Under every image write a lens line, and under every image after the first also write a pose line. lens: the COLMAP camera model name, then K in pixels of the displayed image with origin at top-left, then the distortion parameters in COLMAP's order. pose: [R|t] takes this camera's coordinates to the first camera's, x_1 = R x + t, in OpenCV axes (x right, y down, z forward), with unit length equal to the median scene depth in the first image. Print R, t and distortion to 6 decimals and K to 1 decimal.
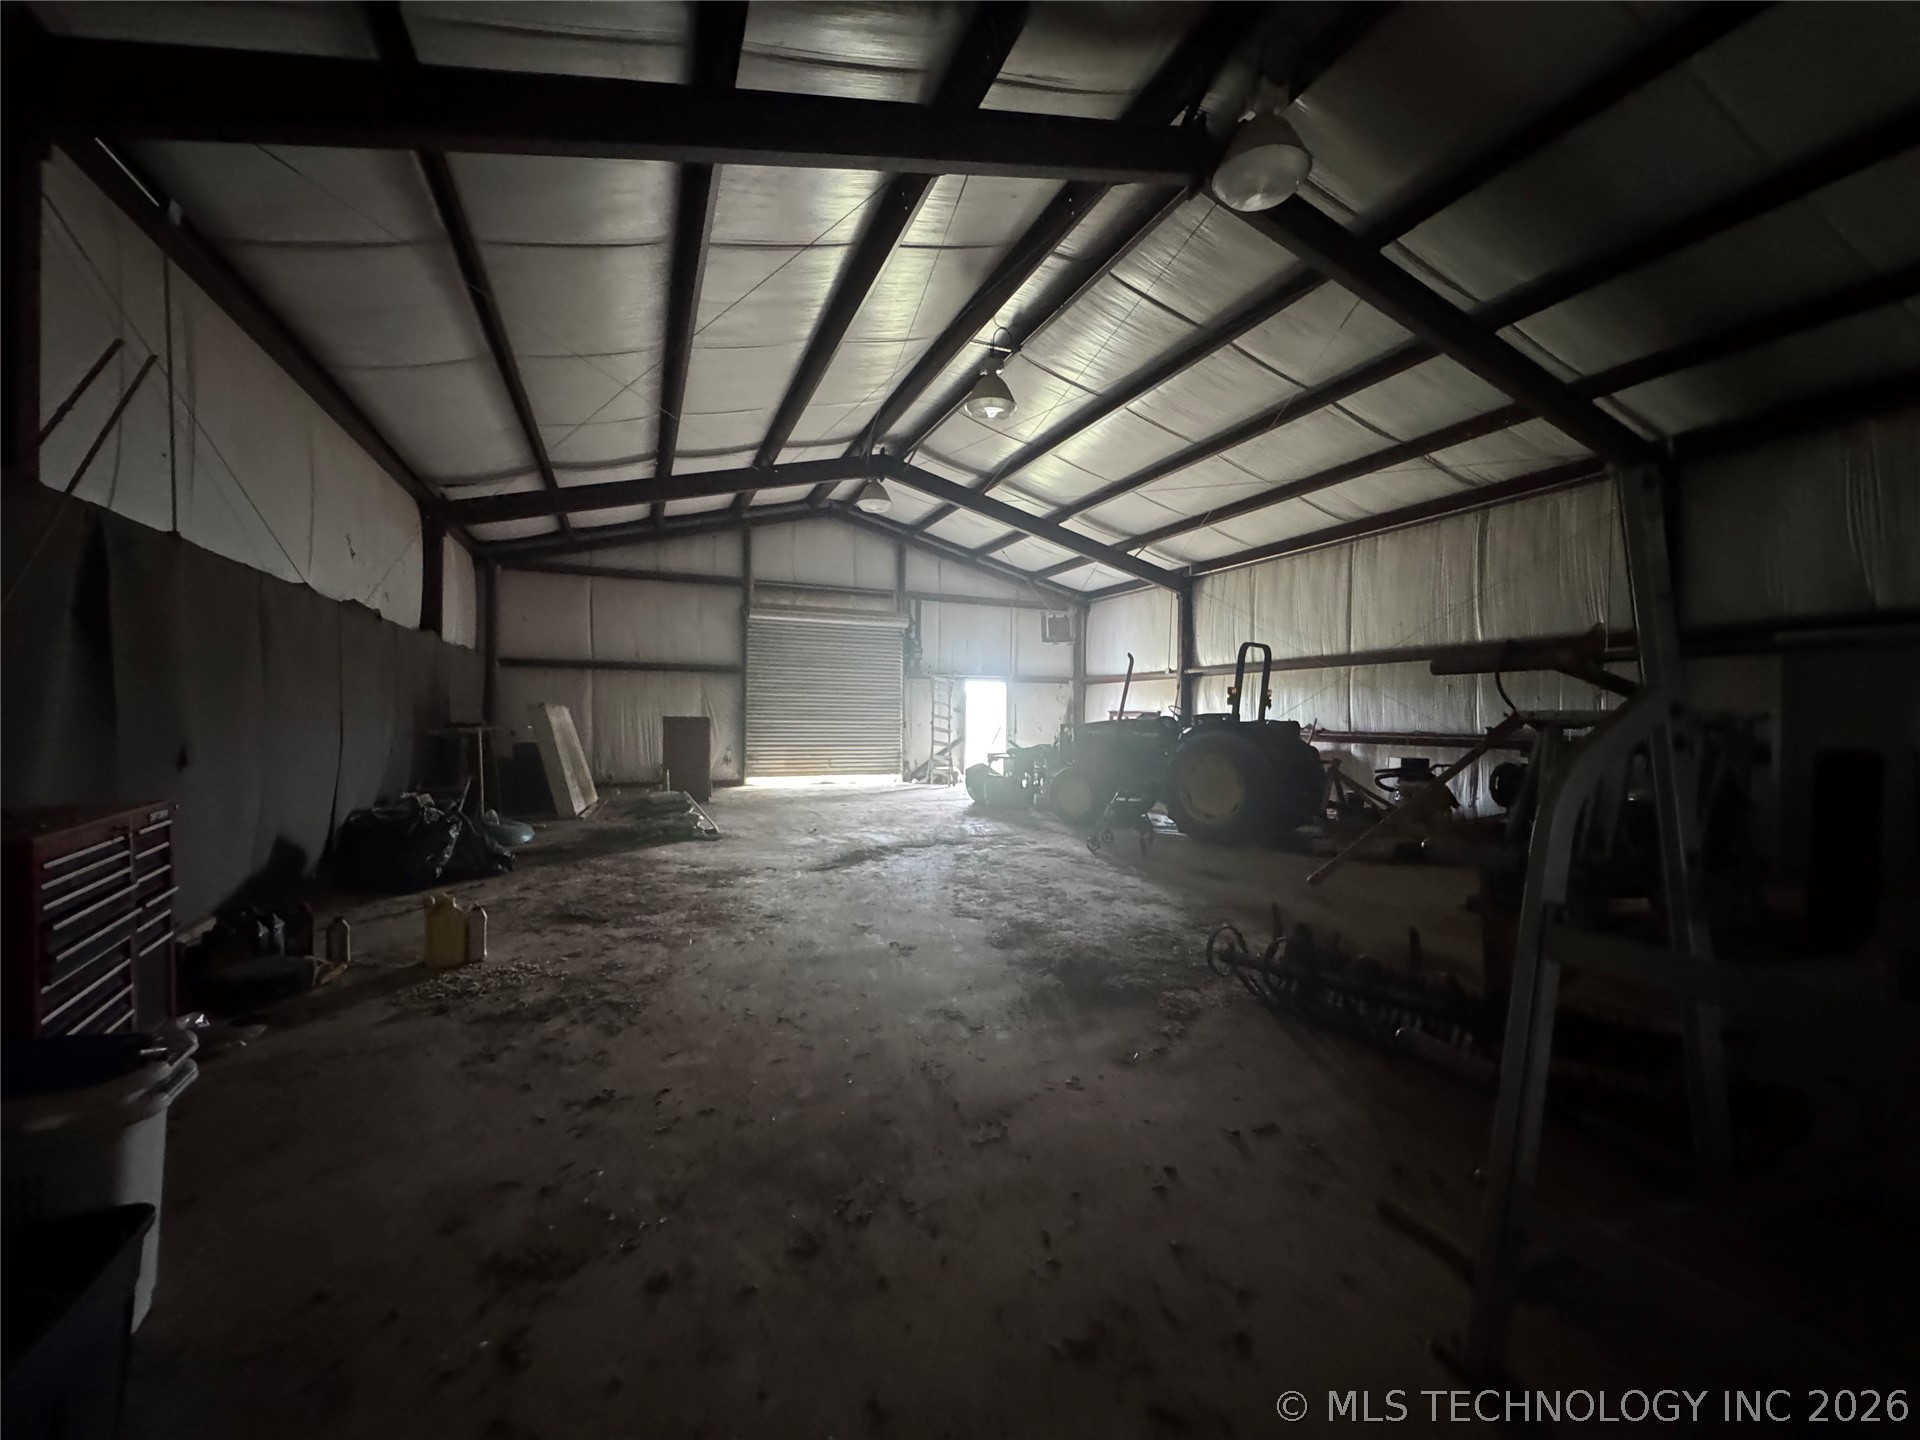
lens RADIAL K [[766.0, 0, 970.5], [0, 766.0, 726.0], [0, 0, 1]] dist [-0.004124, 0.000294]
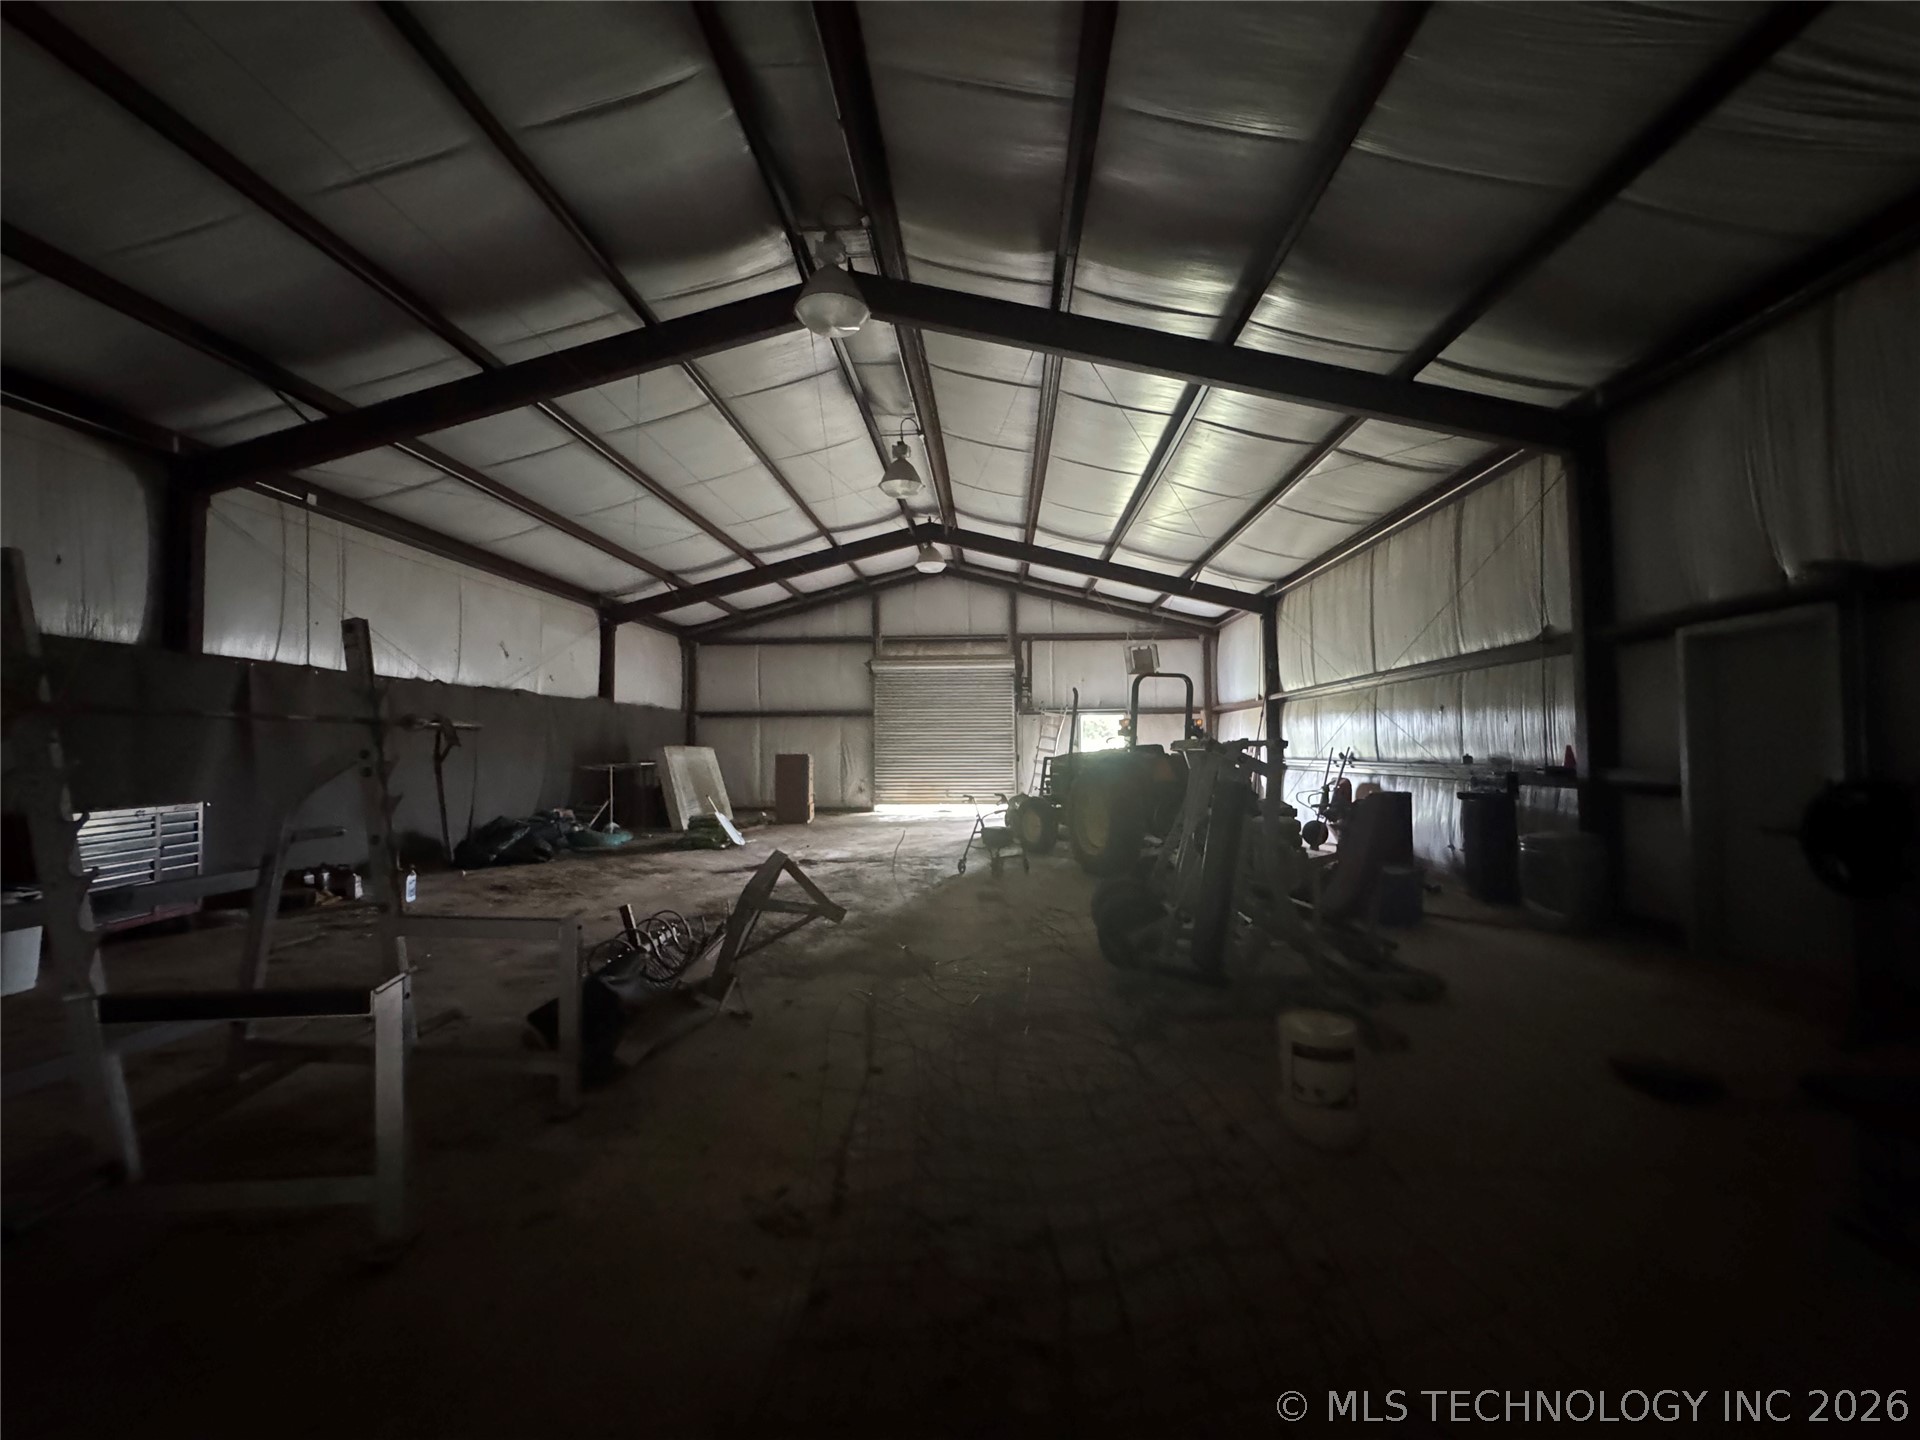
lens RADIAL K [[766.0, 0, 965.8], [0, 766.0, 728.9], [0, 0, 1]] dist [-0.004124, 0.000294]
pose [[0.896941, -0.028648, -0.441221, 0.358508], [0.011679, 0.999086, -0.041128, 0.001063], [0.441995, 0.031737, 0.896456, 0.007165]]
